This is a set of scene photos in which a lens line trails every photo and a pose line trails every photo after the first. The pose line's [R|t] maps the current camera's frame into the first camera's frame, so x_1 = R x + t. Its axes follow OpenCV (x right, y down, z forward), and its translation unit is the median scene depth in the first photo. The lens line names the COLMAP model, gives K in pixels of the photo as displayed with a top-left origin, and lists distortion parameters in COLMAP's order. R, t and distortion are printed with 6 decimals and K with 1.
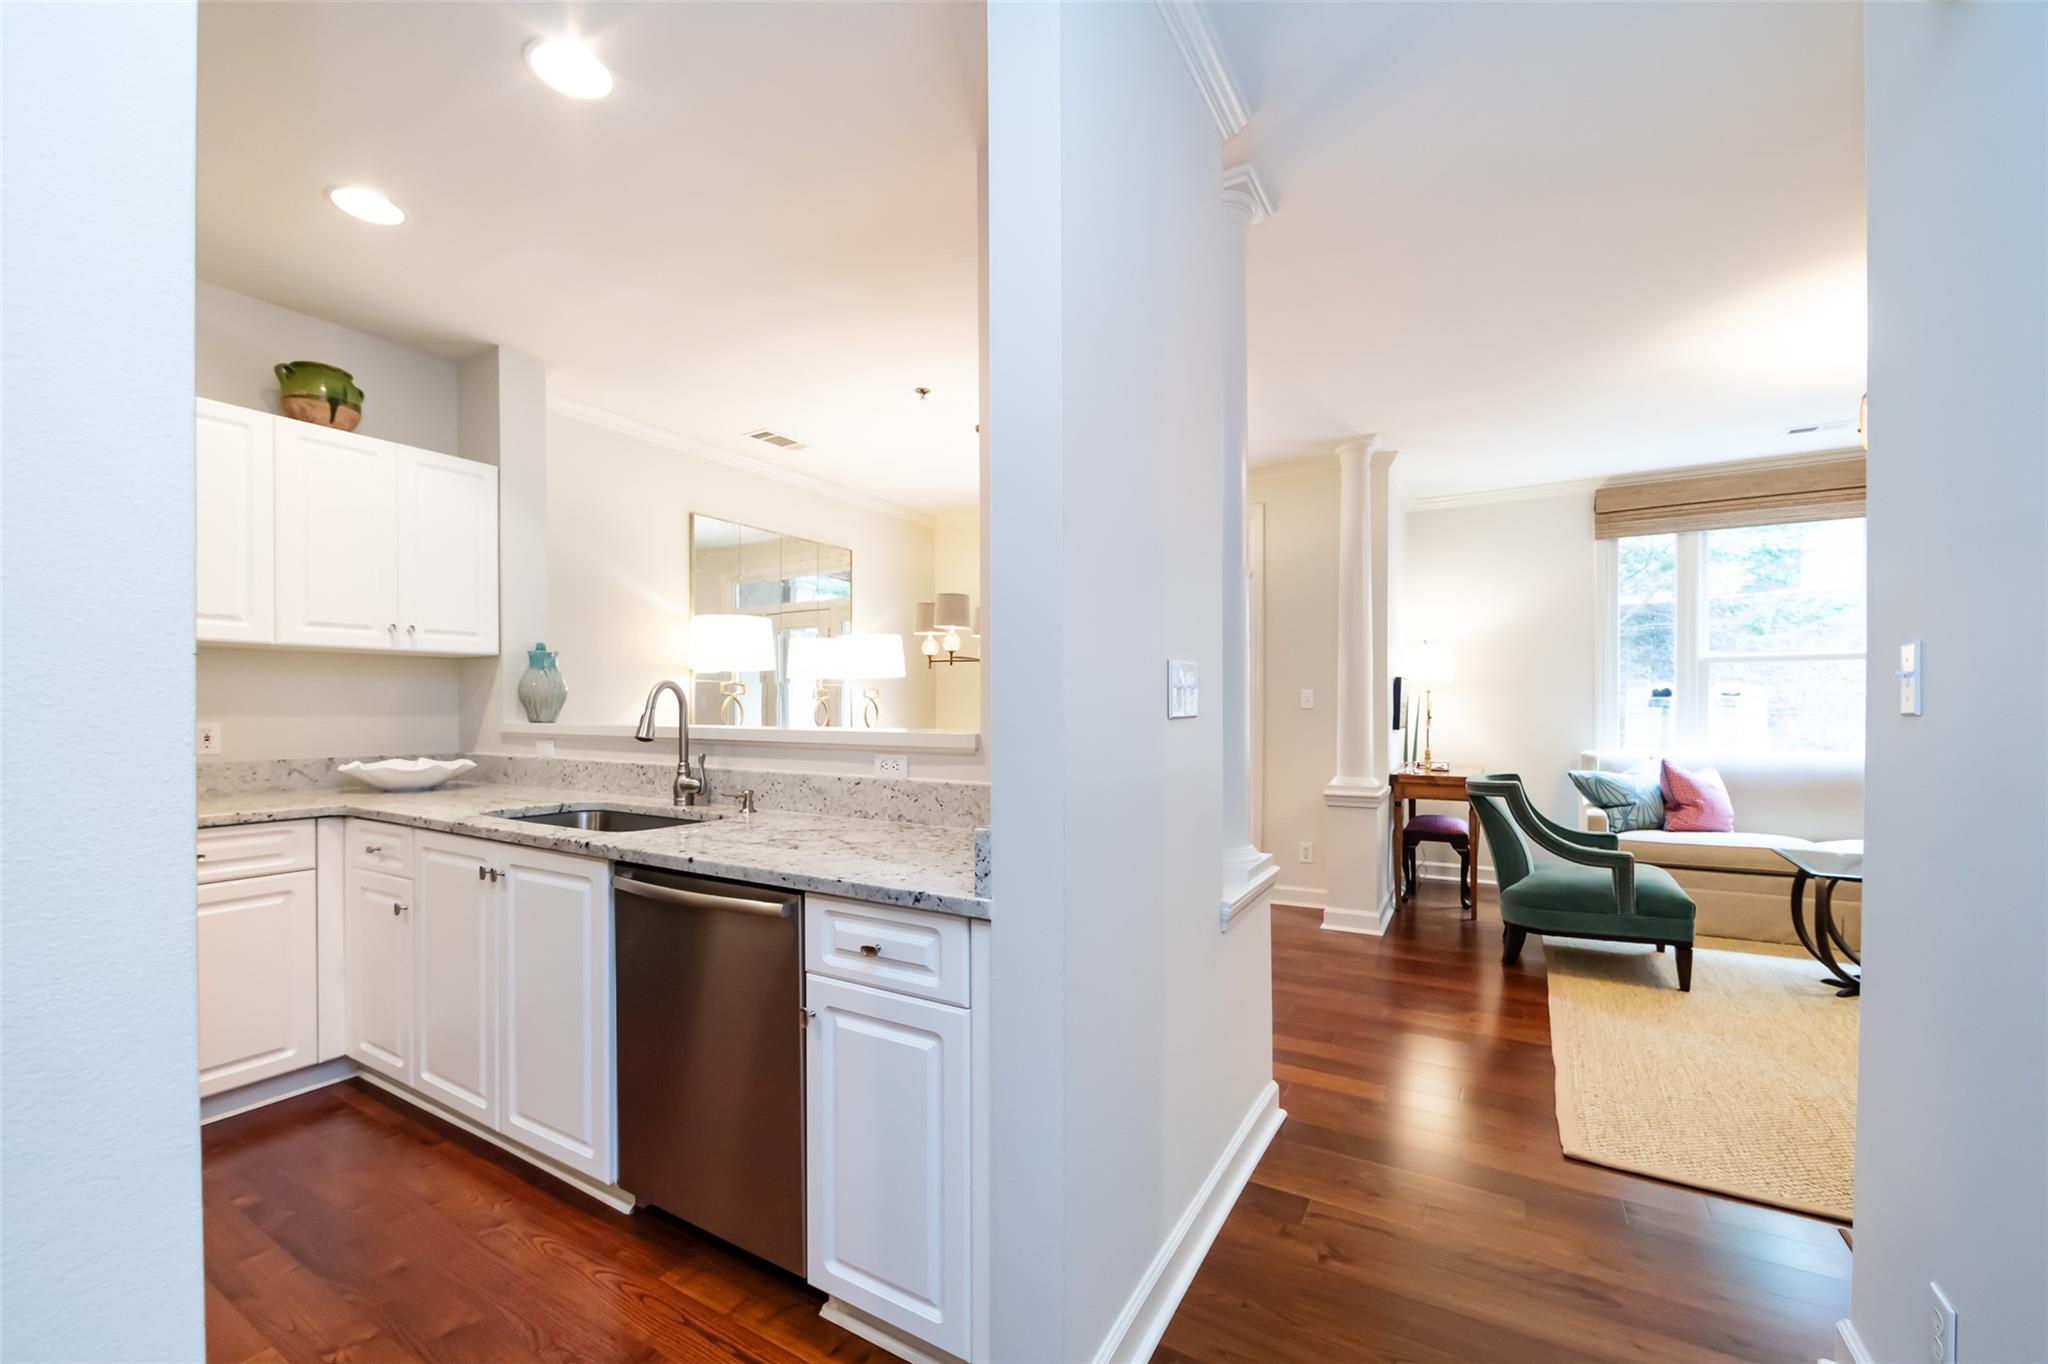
lens RADIAL K [[819.3, 0, 1006.1], [0, 819.3, 707.7], [0, 0, 1]] dist [-0.003935, -0.000062]
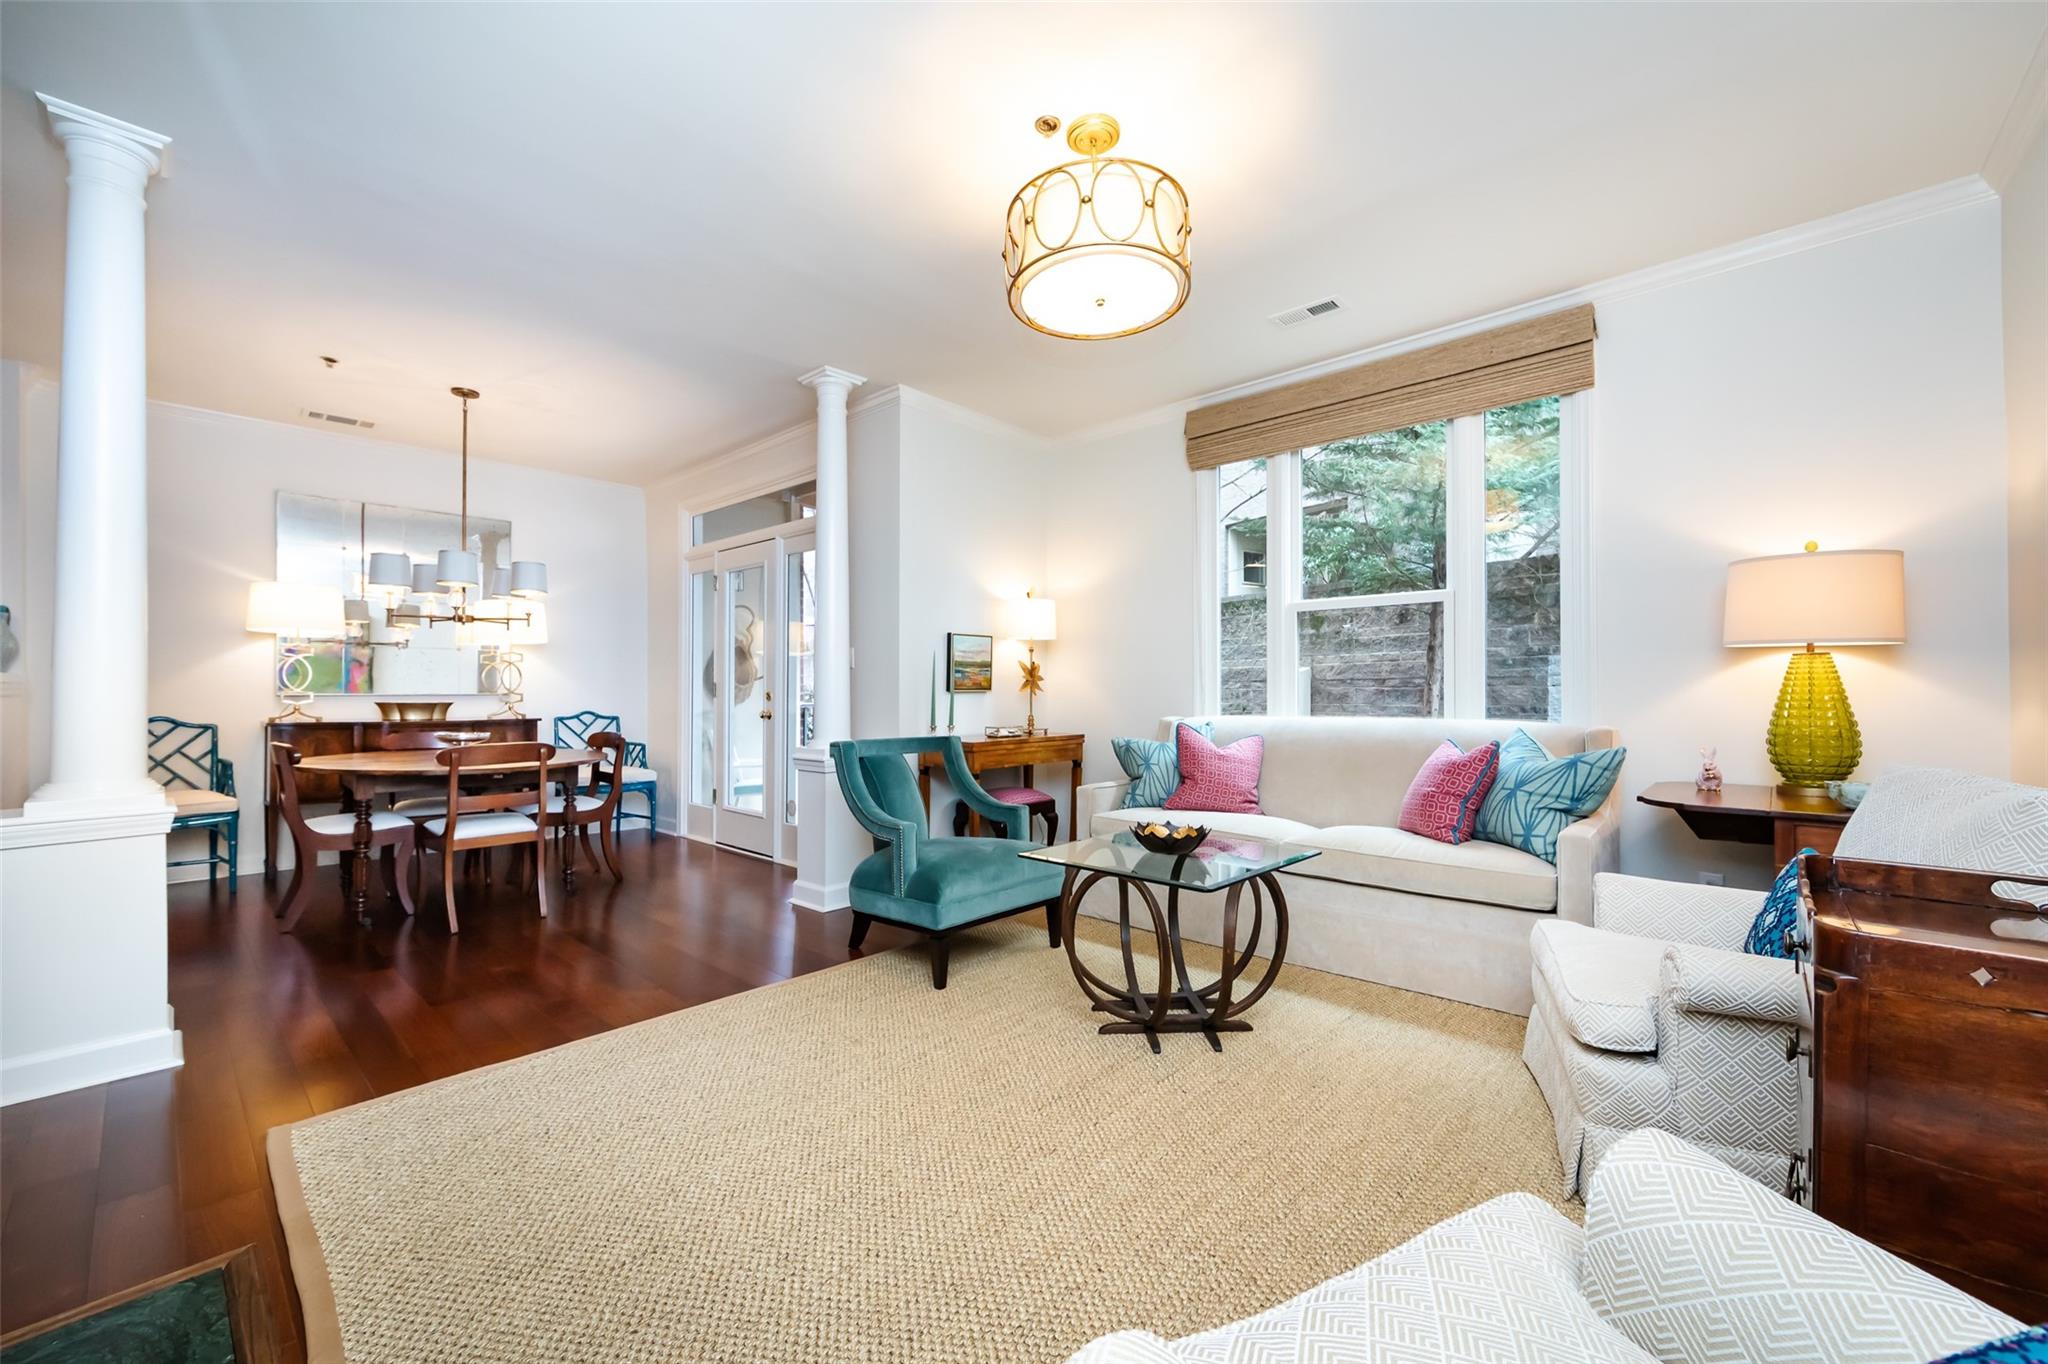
lens RADIAL K [[819.3, 0, 1024.9], [0, 819.3, 680.2], [0, 0, 1]] dist [-0.003935, -0.000062]
pose [[0.978730, -0.002872, -0.205131, 1.331036], [0.000153, 0.999912, -0.013269, 0.048450], [0.205151, 0.012955, 0.978645, 0.229070]]
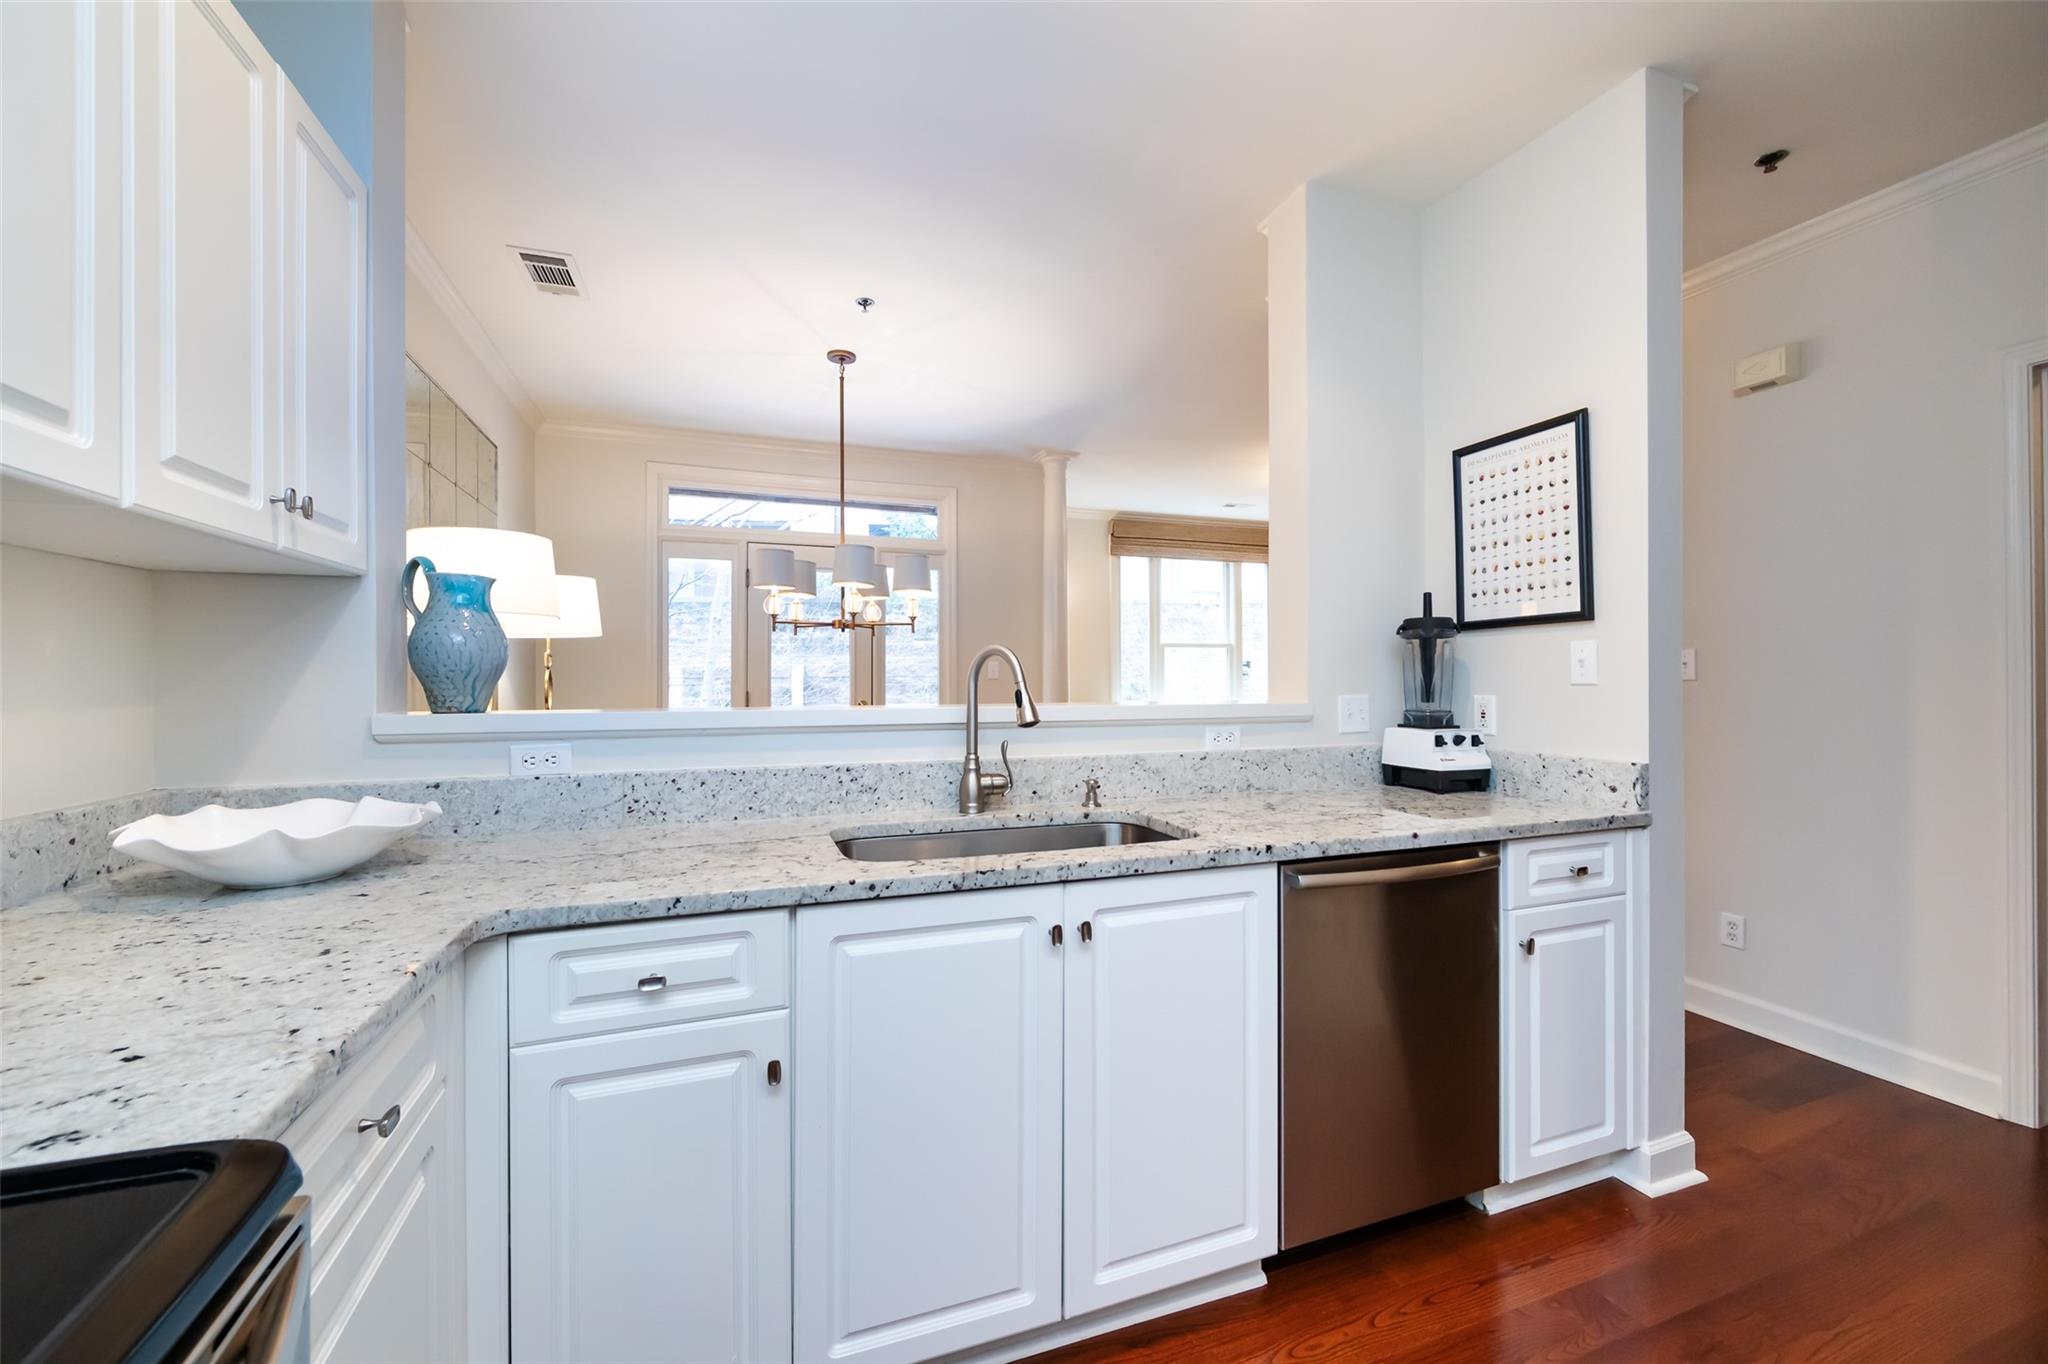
lens RADIAL K [[819.3, 0, 1067.3], [0, 819.3, 673.7], [0, 0, 1]] dist [-0.003935, -0.000062]
pose [[0.618671, 0.000466, 0.785650, -0.741338], [0.004678, 0.999980, -0.004277, -0.002500], [-0.785637, 0.006322, 0.618656, 0.378990]]
